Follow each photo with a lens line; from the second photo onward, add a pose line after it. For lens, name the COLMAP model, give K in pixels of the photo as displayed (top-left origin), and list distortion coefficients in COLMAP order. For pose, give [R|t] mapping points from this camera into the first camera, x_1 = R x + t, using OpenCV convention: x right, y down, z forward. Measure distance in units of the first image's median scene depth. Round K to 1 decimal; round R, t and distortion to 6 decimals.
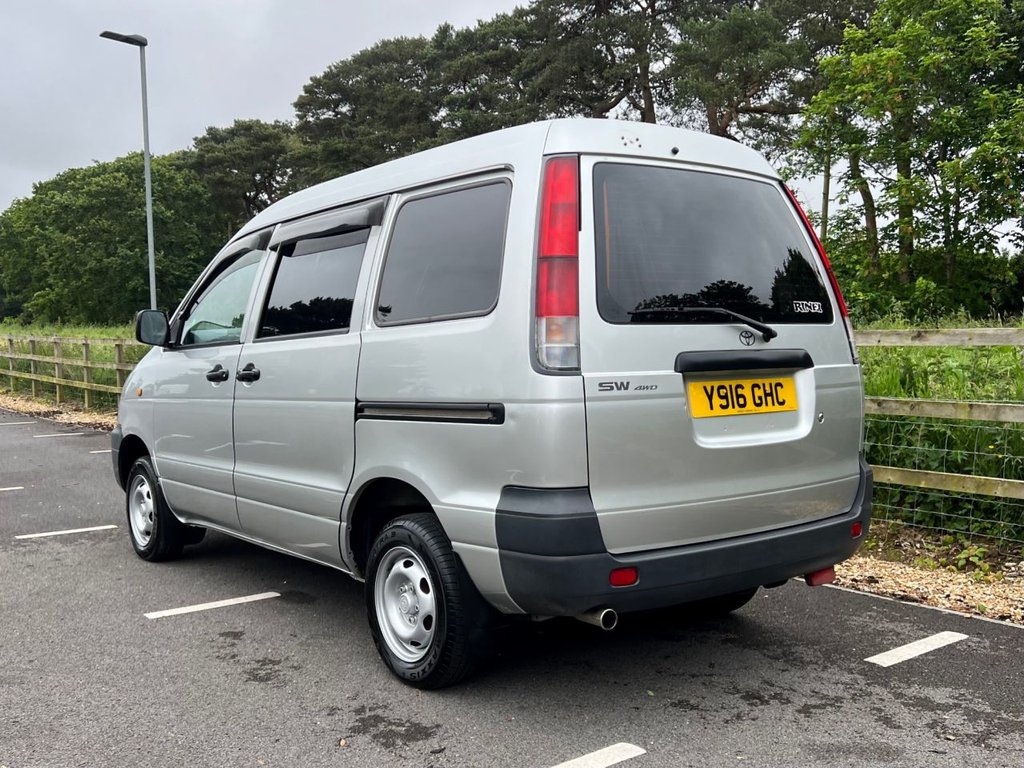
lens RADIAL K [[1032.9, 0, 517.9], [0, 1032.9, 370.8], [0, 0, 1]] dist [0.012265, 0.009830]
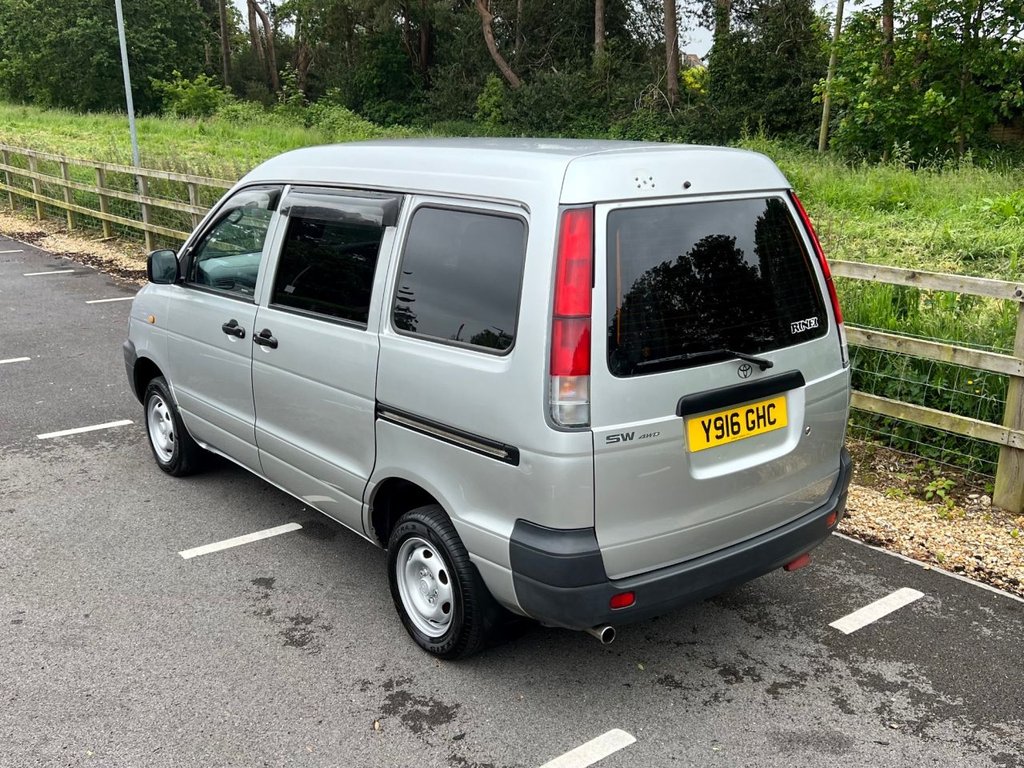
lens RADIAL K [[1051.7, 0, 524.5], [0, 1051.7, 395.8], [0, 0, 1]] dist [0.033553, -0.025786]
pose [[0.999738, 0.010779, 0.020174, -0.020908], [-0.015368, 0.969797, 0.243429, -0.200069], [-0.016941, -0.243676, 0.969709, -0.045062]]
